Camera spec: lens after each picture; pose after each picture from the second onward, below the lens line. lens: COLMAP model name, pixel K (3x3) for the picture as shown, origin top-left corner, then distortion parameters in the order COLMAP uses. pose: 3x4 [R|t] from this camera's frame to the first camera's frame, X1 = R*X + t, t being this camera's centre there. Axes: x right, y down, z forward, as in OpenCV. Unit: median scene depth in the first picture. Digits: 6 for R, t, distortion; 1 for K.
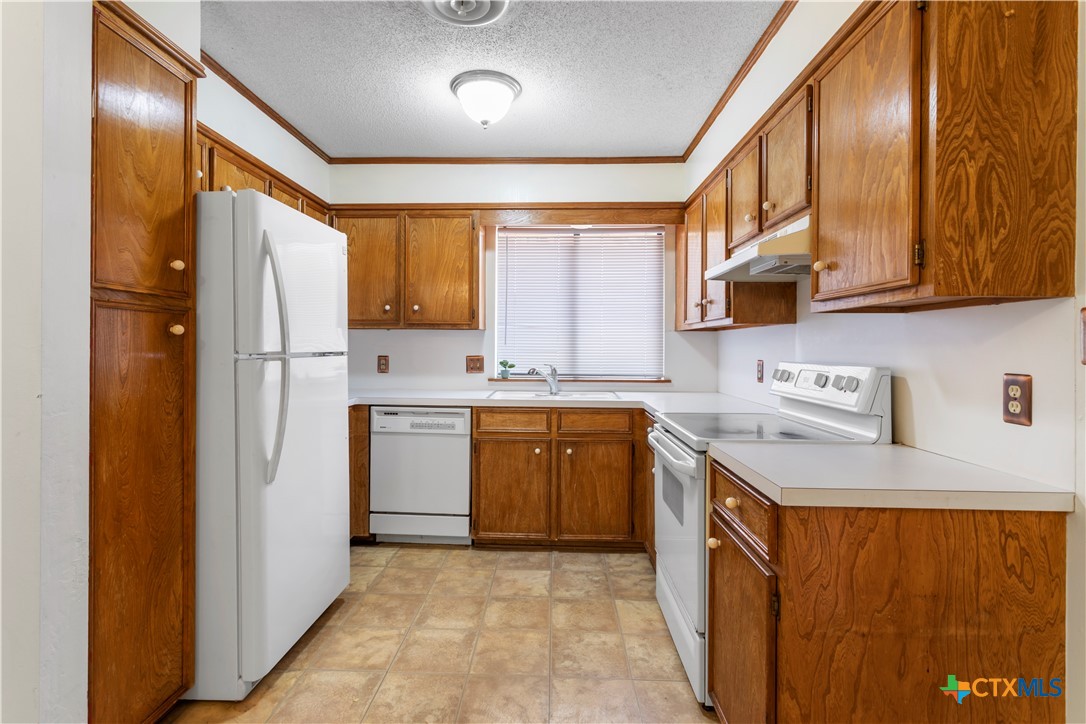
lens RADIAL K [[524.2, 0, 523.2], [0, 524.2, 346.9], [0, 0, 1]] dist [-0.001634, 0.000860]
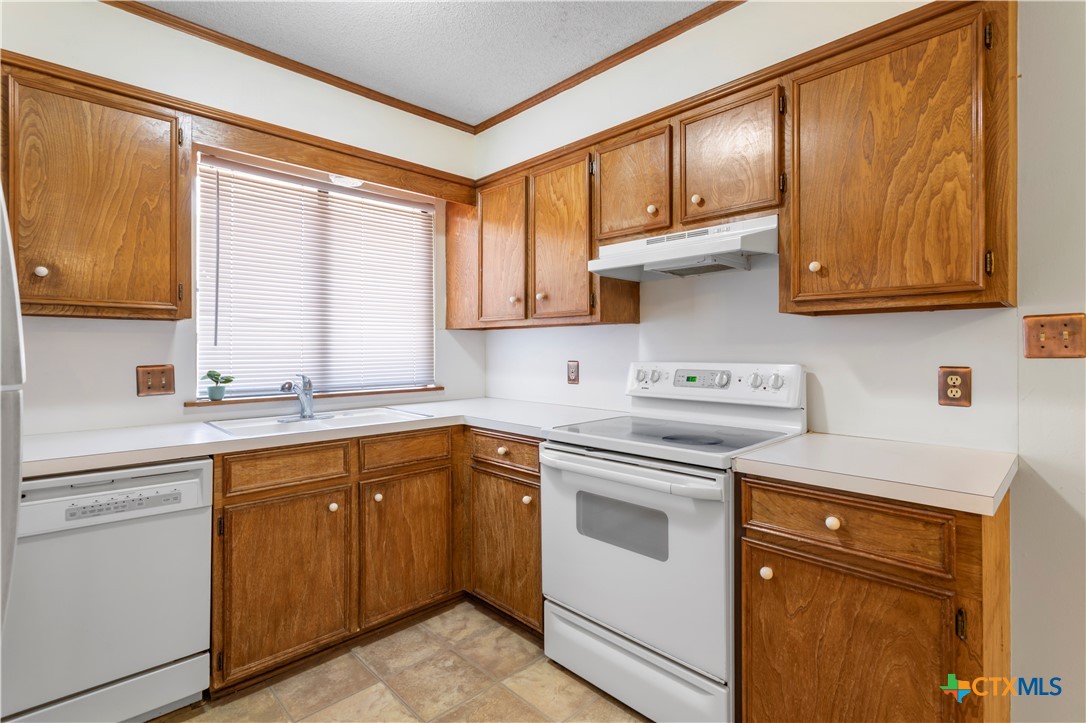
lens RADIAL K [[524.2, 0, 539.0], [0, 524.2, 346.4], [0, 0, 1]] dist [-0.001634, 0.000860]
pose [[0.679656, -0.004163, 0.733520, -0.277810], [0.006113, 0.999981, 0.000011, -0.001412], [-0.733506, 0.004476, 0.679668, 0.362020]]
